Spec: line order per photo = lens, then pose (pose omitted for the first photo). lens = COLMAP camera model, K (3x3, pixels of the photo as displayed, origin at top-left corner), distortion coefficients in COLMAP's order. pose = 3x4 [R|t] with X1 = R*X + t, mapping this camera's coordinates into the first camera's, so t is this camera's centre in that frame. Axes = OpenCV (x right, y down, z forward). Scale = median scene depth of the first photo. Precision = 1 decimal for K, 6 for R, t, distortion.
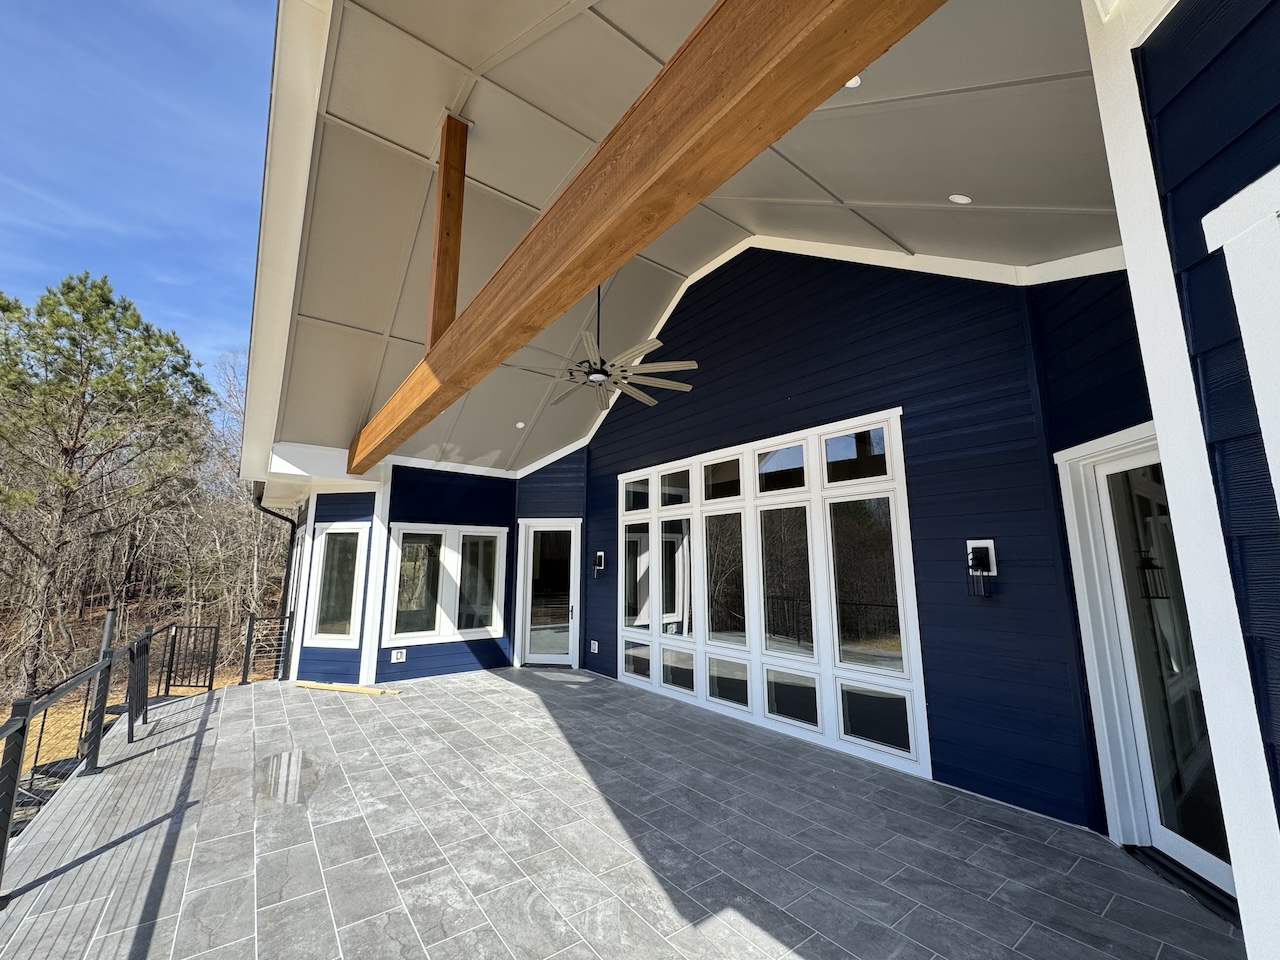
lens RADIAL K [[511.9, 0, 638.4], [0, 511.9, 478.1], [0, 0, 1]] dist [0.000000, -0.000178]
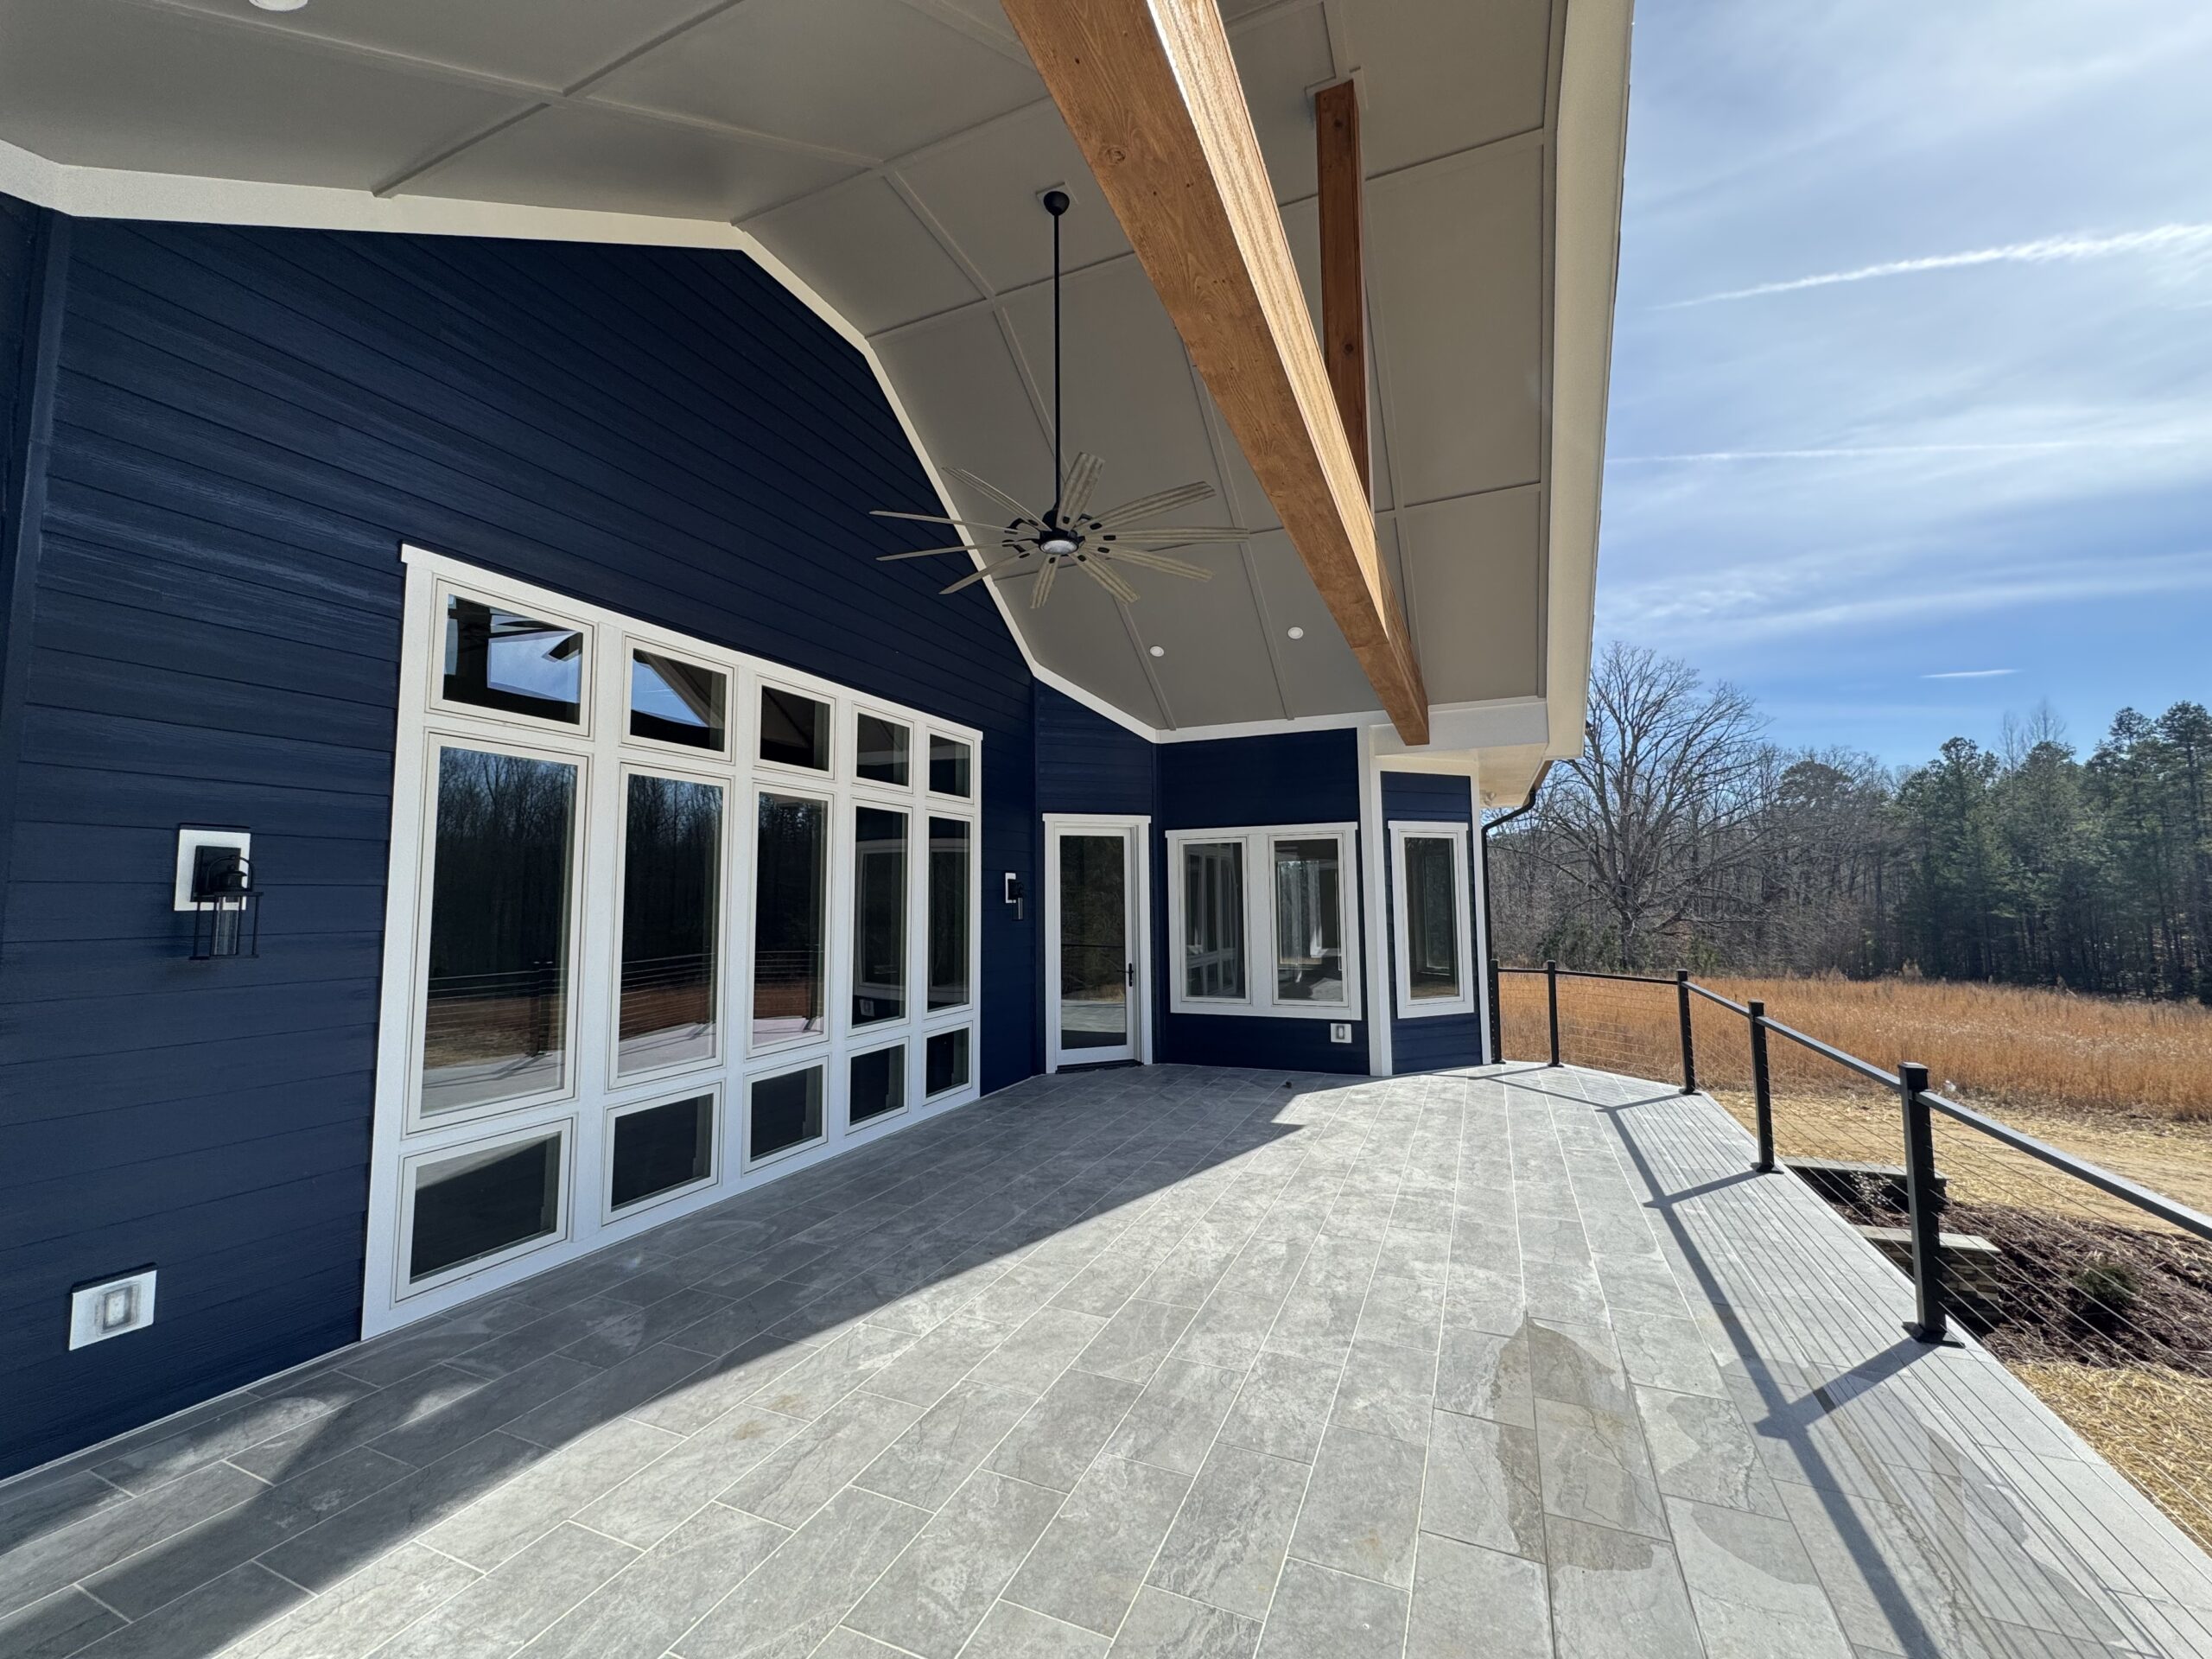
lens RADIAL K [[884.6, 0, 1103.3], [0, 884.6, 826.2], [0, 0, 1]] dist [0.000000, -0.000178]
pose [[-0.498066, 0.076455, 0.863762, -1.043196], [-0.135373, 0.977036, -0.164542, 0.279662], [-0.856507, -0.198883, -0.476279, 1.582407]]
